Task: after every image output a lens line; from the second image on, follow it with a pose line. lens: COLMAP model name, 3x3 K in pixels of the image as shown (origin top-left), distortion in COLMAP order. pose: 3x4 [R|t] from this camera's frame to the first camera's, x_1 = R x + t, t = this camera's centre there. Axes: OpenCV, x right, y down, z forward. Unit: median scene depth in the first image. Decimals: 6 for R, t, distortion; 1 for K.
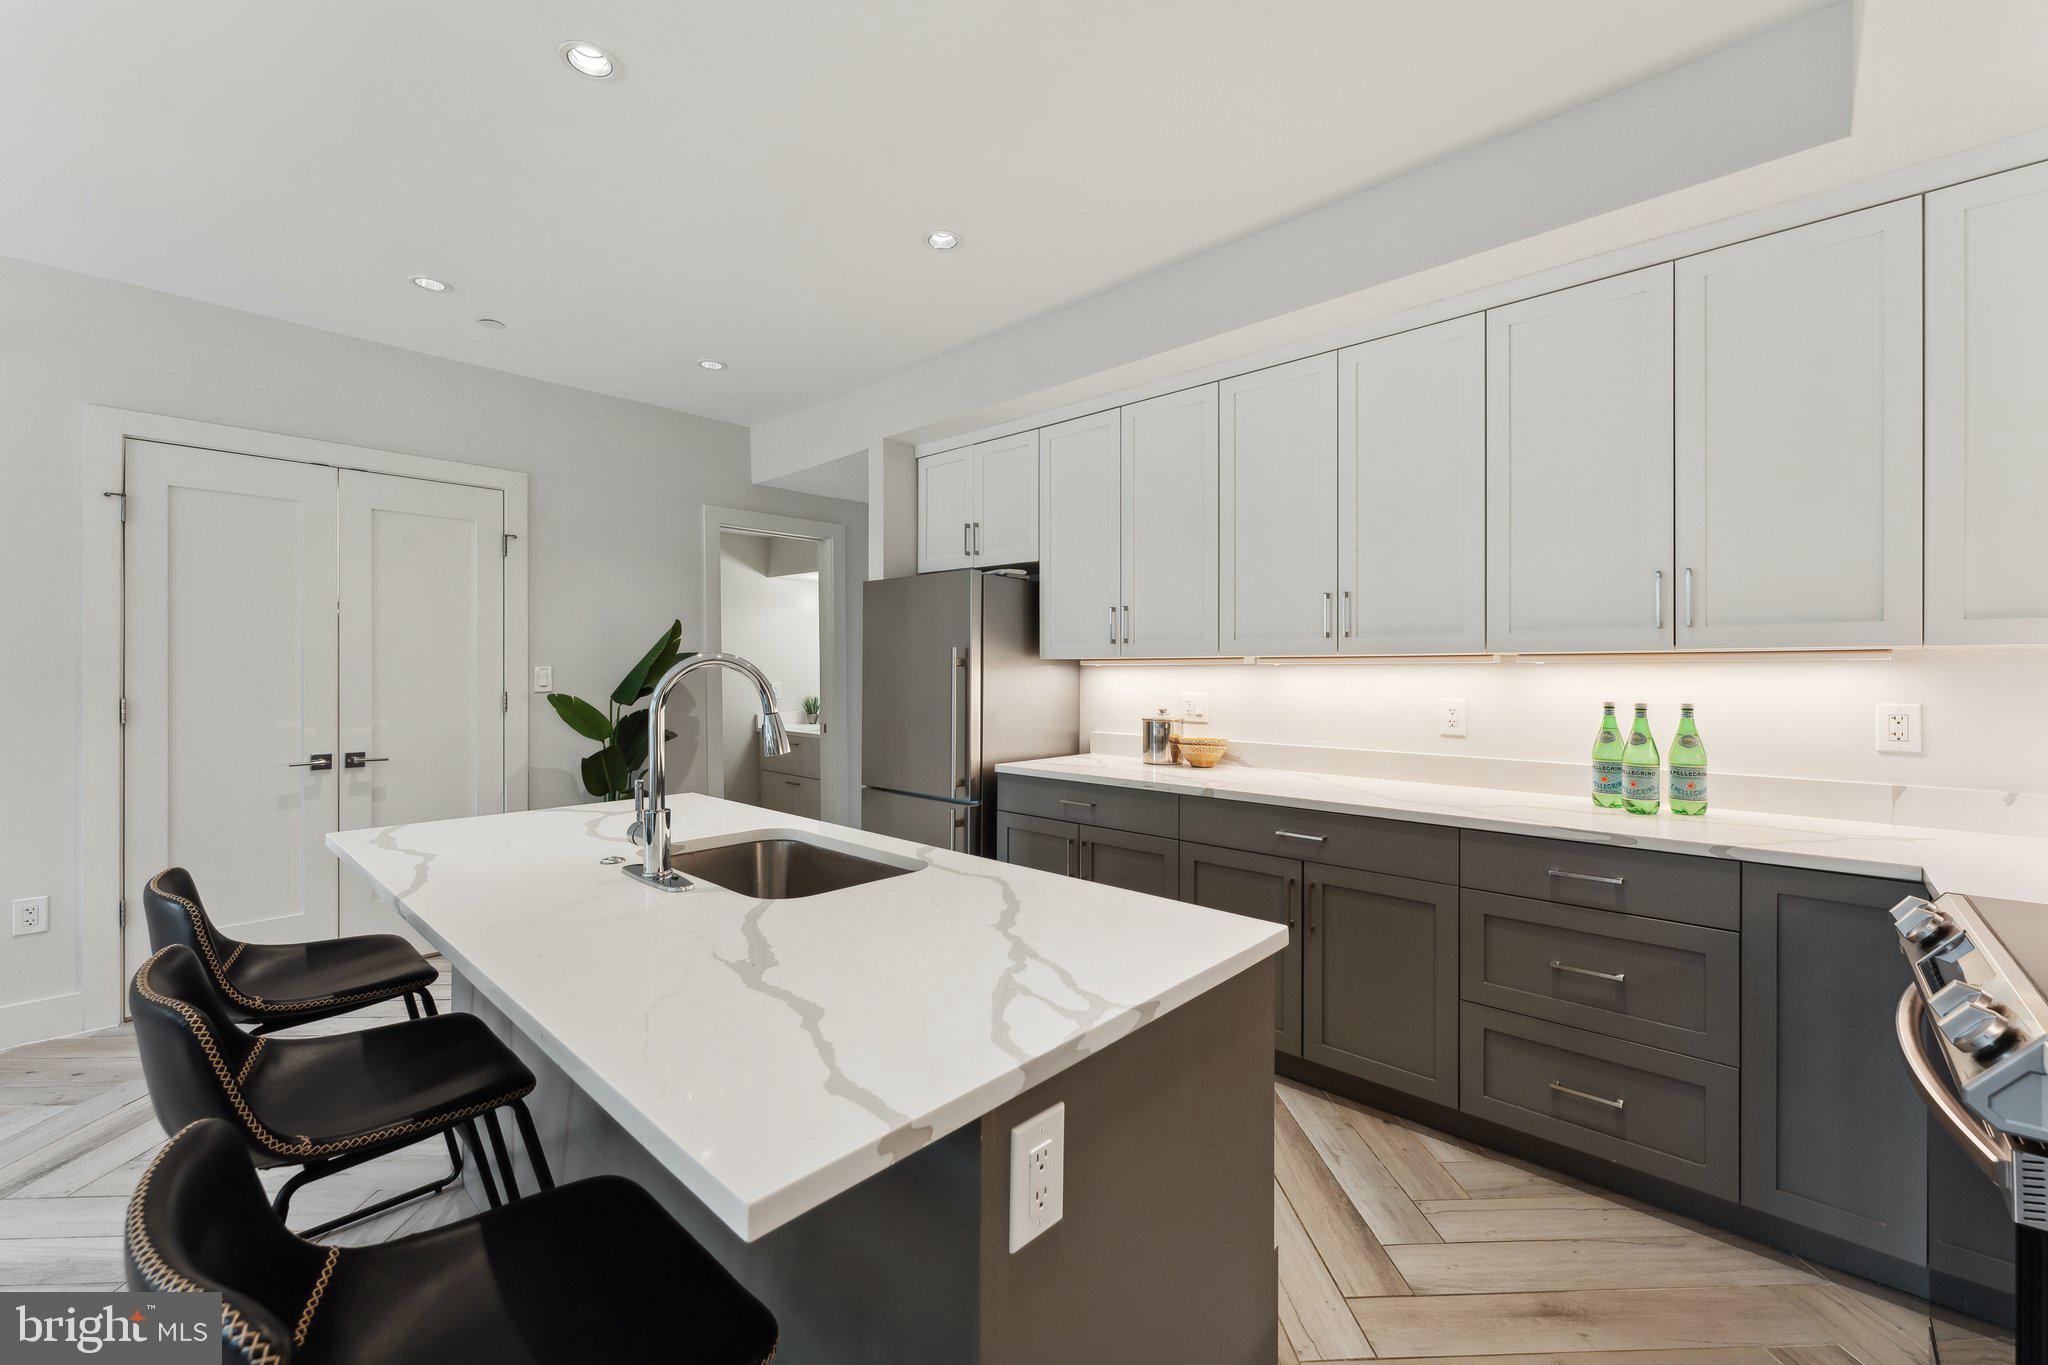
lens RADIAL K [[819.4, 0, 1035.3], [0, 819.4, 672.5], [0, 0, 1]] dist [0.000425, -0.000076]
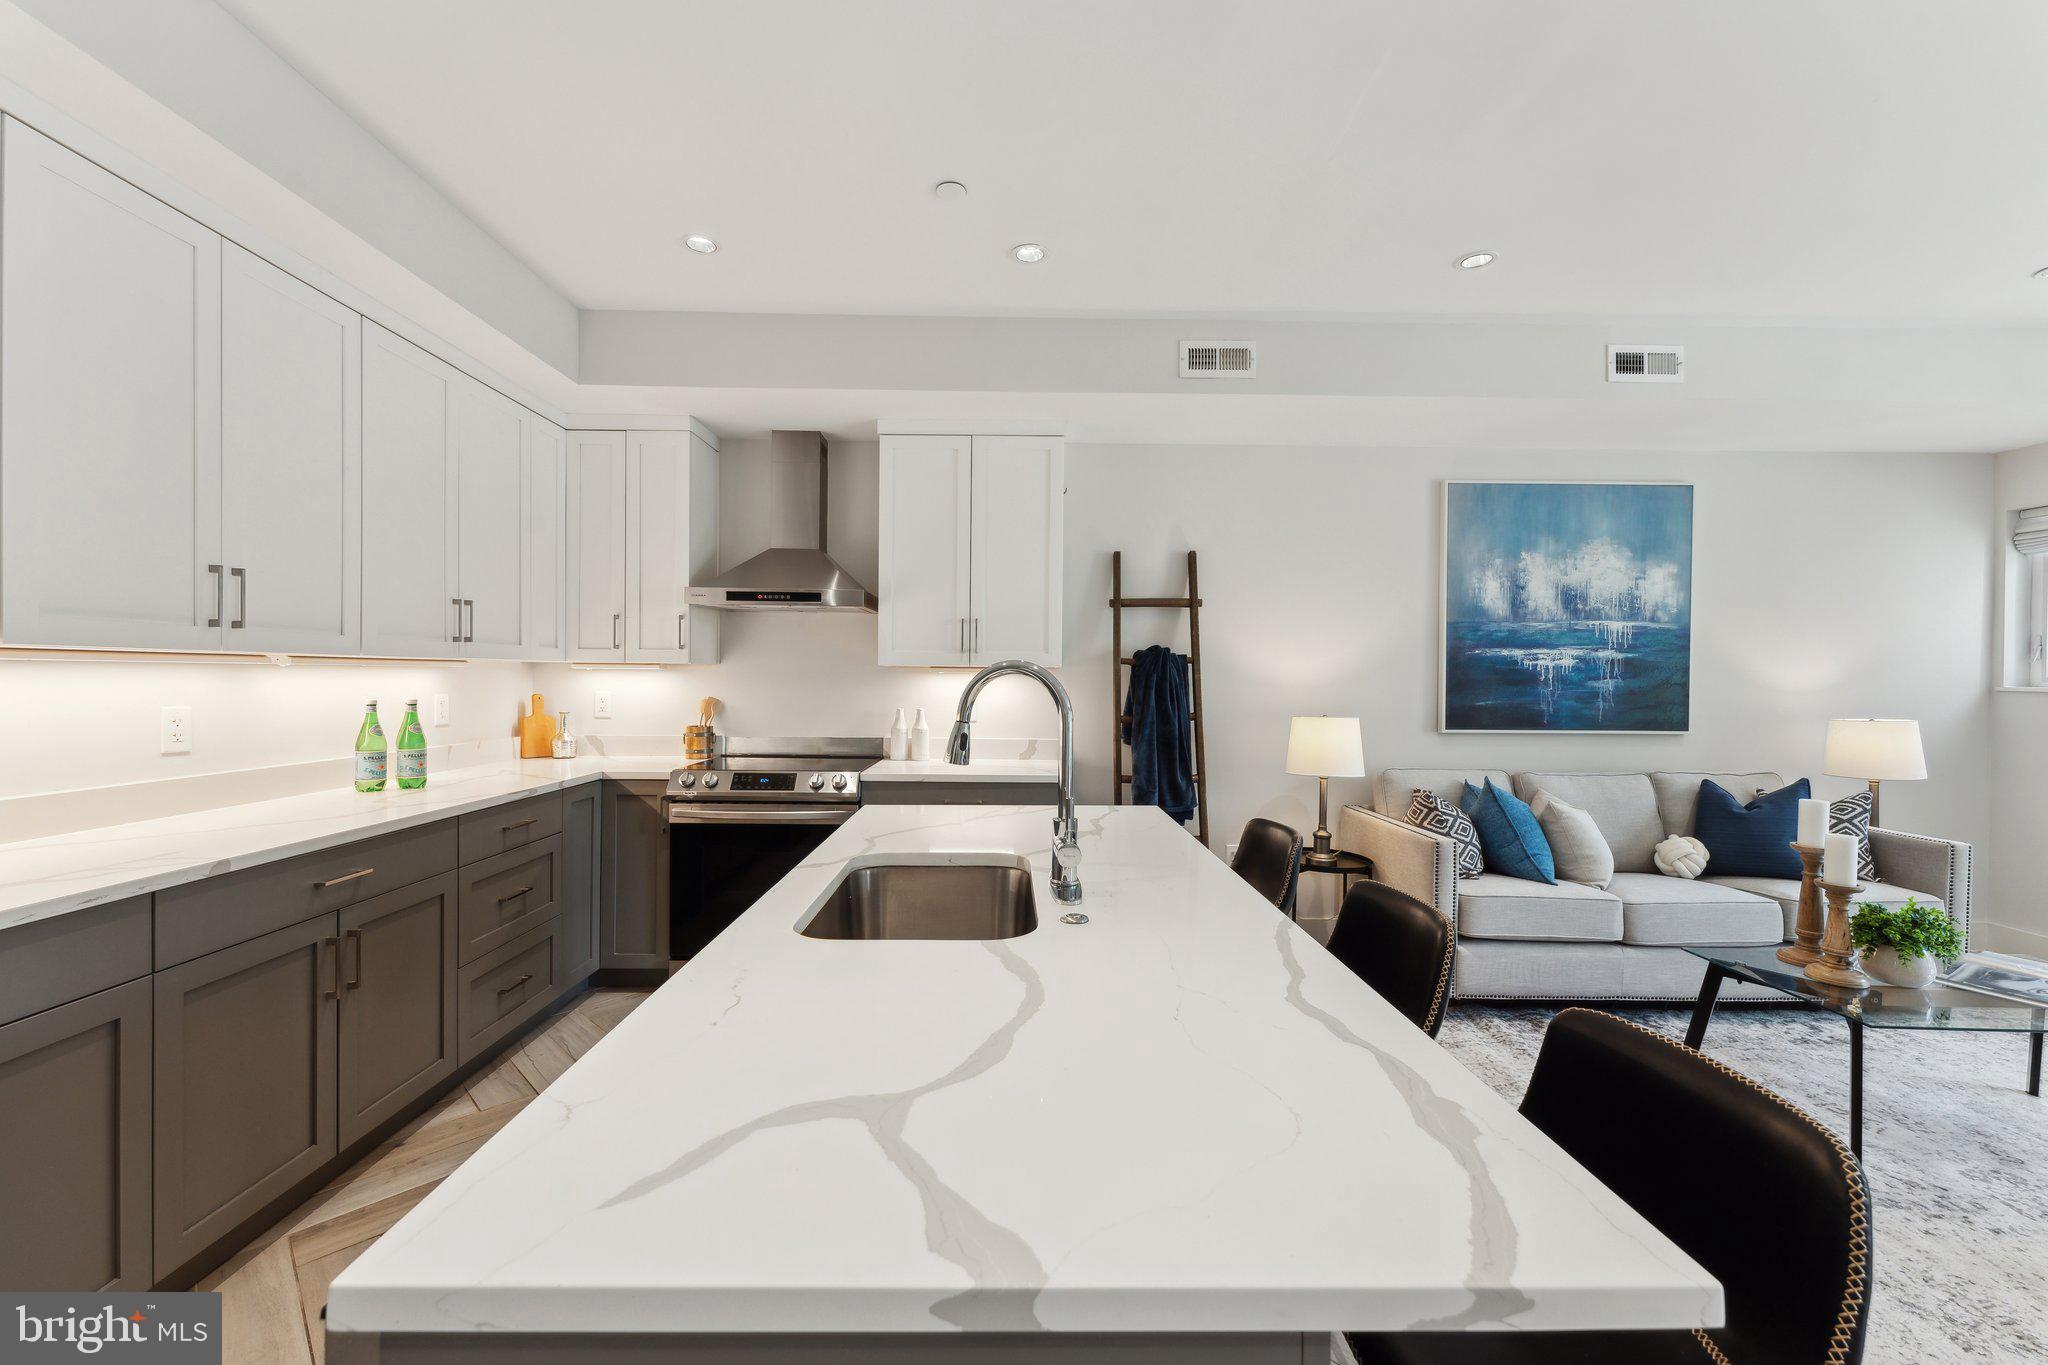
lens RADIAL K [[819.4, 0, 1013.6], [0, 819.4, 684.7], [0, 0, 1]] dist [0.000425, -0.000076]
pose [[-0.682859, -0.012186, 0.730449, -0.591749], [-0.005405, 0.999918, 0.011628, -0.003029], [-0.730530, 0.003993, -0.682869, 0.888093]]
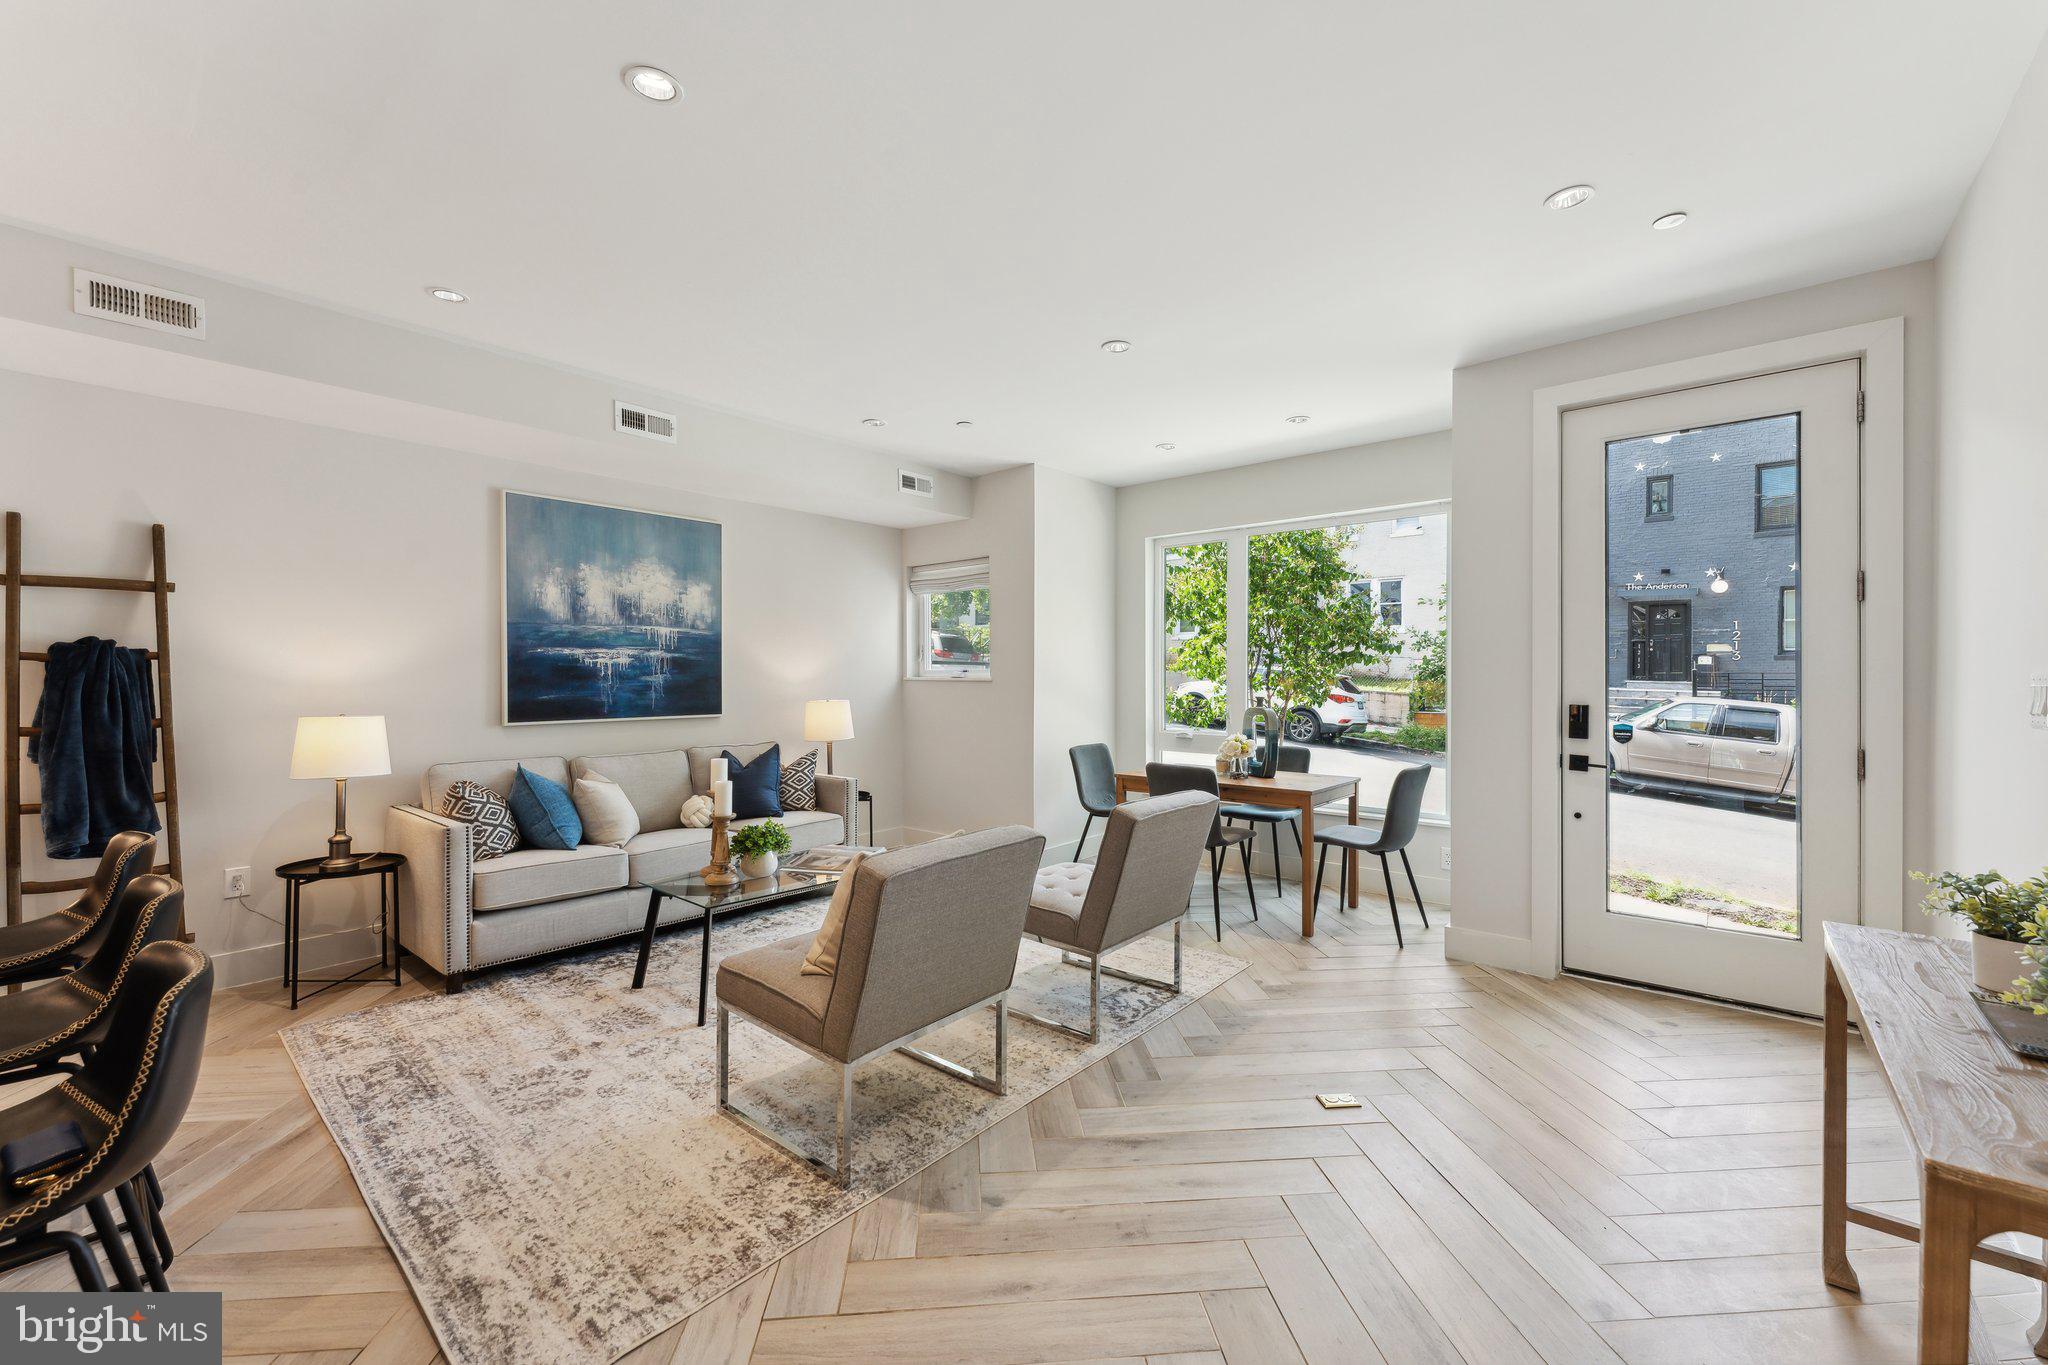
lens RADIAL K [[819.4, 0, 1028.7], [0, 819.4, 679.9], [0, 0, 1]] dist [0.000425, -0.000076]
pose [[-0.999139, 0.001710, -0.041463, -0.939190], [0.001367, 0.999965, 0.008297, -0.003430], [0.041476, 0.008233, -0.999106, 0.923862]]
